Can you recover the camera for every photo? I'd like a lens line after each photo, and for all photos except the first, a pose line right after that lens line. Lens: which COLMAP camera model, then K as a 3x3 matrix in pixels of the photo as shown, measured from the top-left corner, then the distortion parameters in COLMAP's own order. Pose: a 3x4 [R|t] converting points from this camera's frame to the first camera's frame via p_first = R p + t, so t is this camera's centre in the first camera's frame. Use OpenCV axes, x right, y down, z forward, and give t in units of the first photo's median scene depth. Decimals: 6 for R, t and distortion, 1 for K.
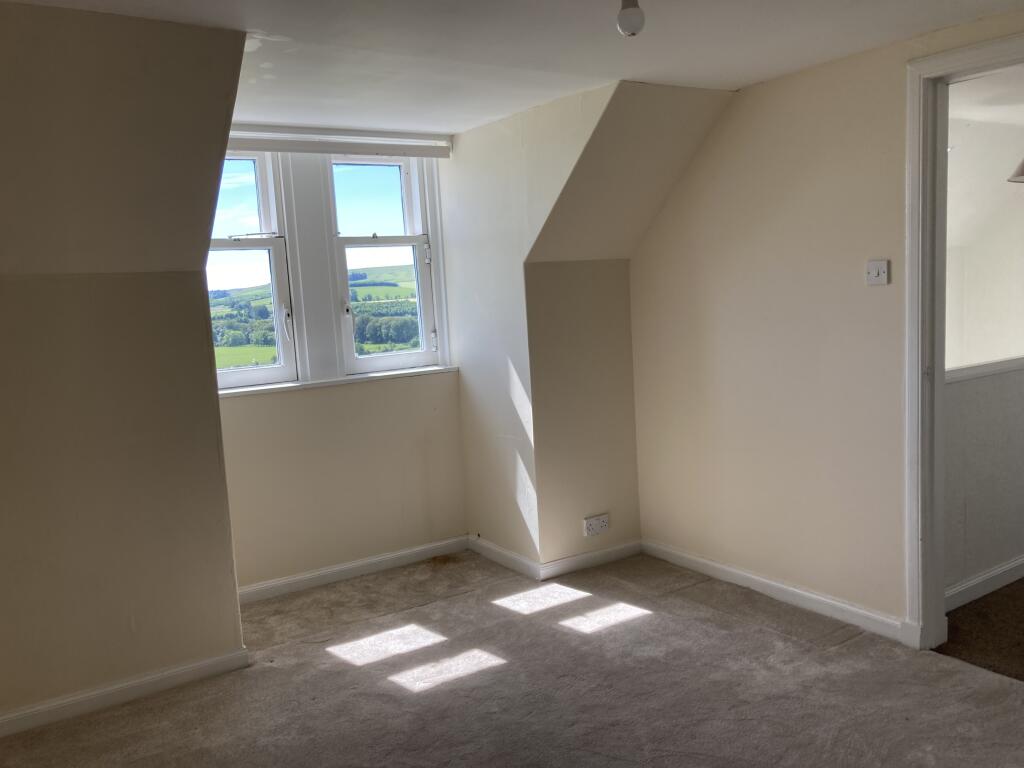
lens RADIAL K [[831.8, 0, 512.0], [0, 831.8, 384.0], [0, 0, 1]] dist [0.087298, -0.098626]
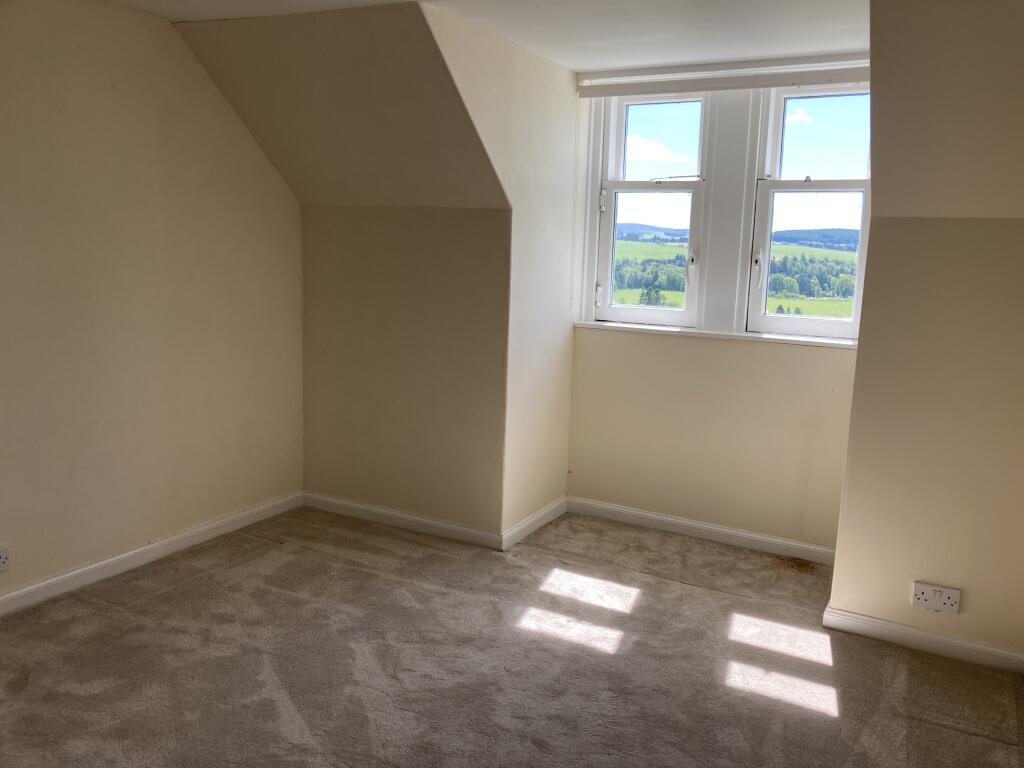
lens RADIAL K [[831.8, 0, 512.0], [0, 831.8, 384.0], [0, 0, 1]] dist [0.087298, -0.098626]
pose [[0.495180, 0.225276, -0.839075, 0.508229], [-0.164069, 0.972667, 0.164318, -0.070219], [0.853158, 0.056299, 0.518606, 0.324992]]
